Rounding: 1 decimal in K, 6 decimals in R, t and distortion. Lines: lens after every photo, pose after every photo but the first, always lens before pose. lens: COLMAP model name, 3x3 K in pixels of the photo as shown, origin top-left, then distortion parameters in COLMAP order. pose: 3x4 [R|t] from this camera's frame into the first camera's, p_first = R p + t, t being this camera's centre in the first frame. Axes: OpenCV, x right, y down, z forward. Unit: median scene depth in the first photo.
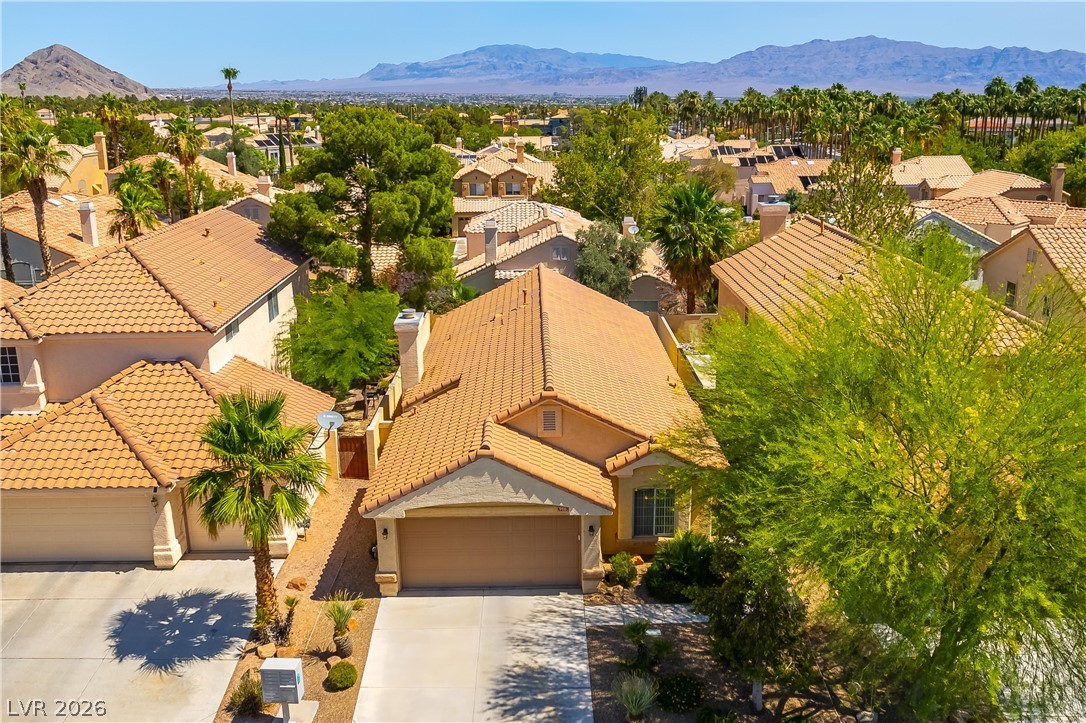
lens RADIAL K [[951.8, 0, 575.9], [0, 951.8, 353.0], [0, 0, 1]] dist [-0.033471, 0.018768]
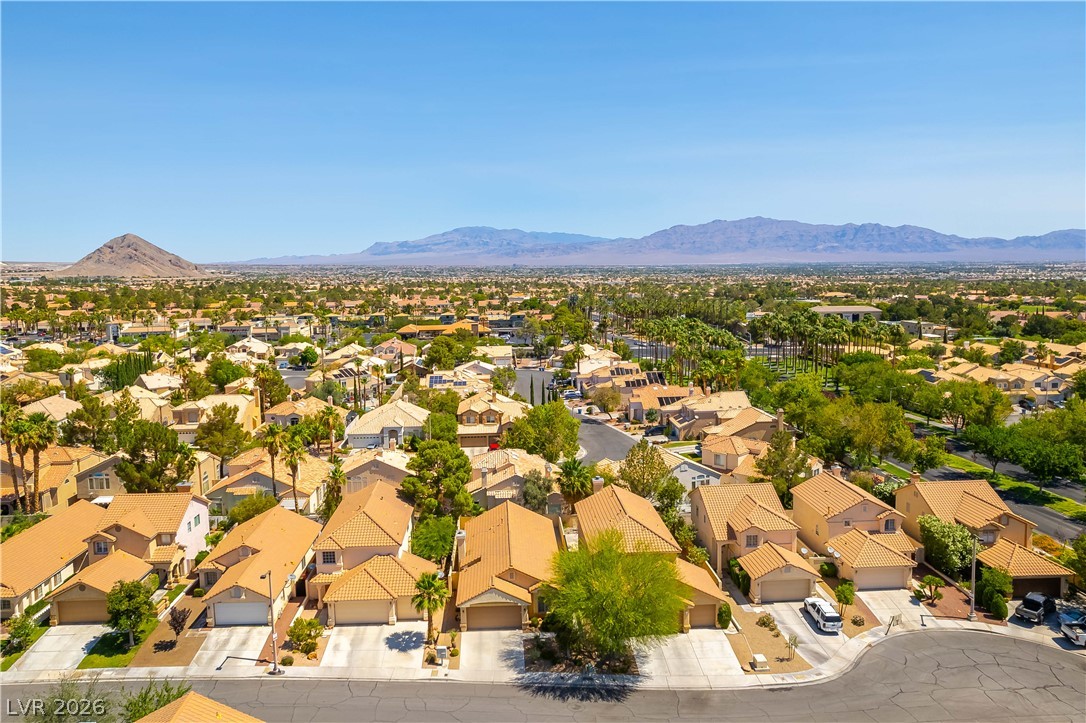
lens RADIAL K [[796.0, 0, 532.7], [0, 796.0, 353.0], [0, 0, 1]] dist [-0.050549, 0.044653]
pose [[0.999852, -0.017209, -0.000707, 0.014525], [0.016948, 0.990372, -0.137392, -0.076881], [0.003064, 0.137359, 0.990517, -0.444552]]
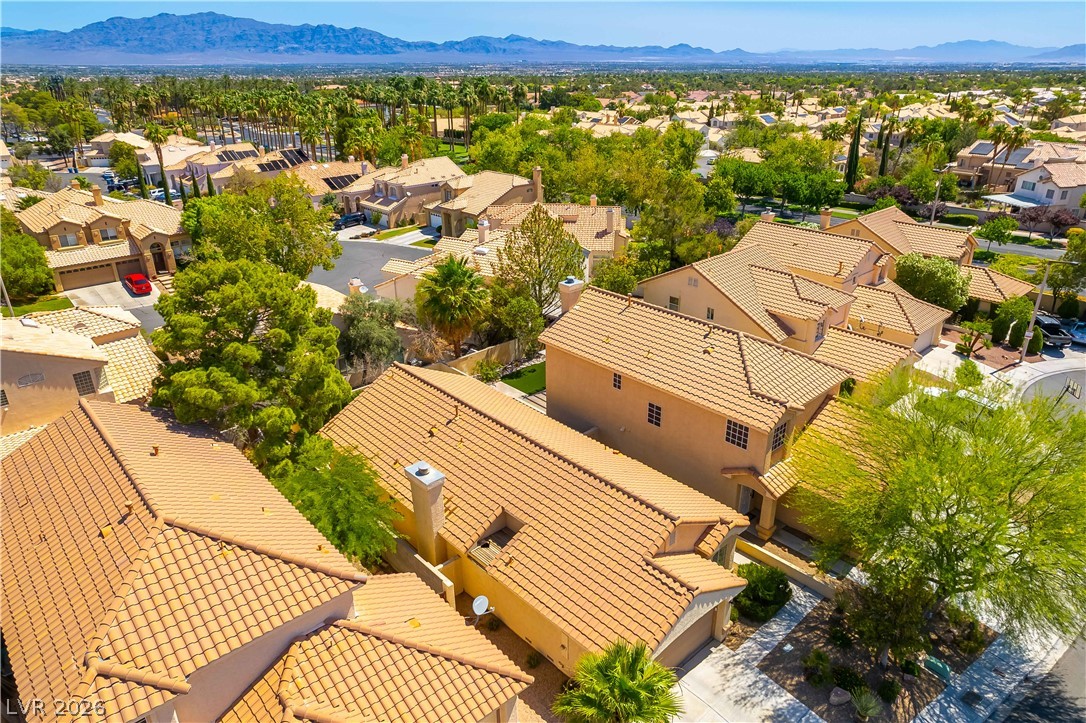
lens RADIAL K [[689.8, 0, 542.1], [0, 689.8, 366.4], [0, 0, 1]] dist [-0.040697, 0.034474]
pose [[0.755749, -0.269391, 0.596885, -0.166900], [0.170994, 0.961026, 0.217233, -0.098937], [-0.632143, -0.062110, 0.772359, 0.095357]]
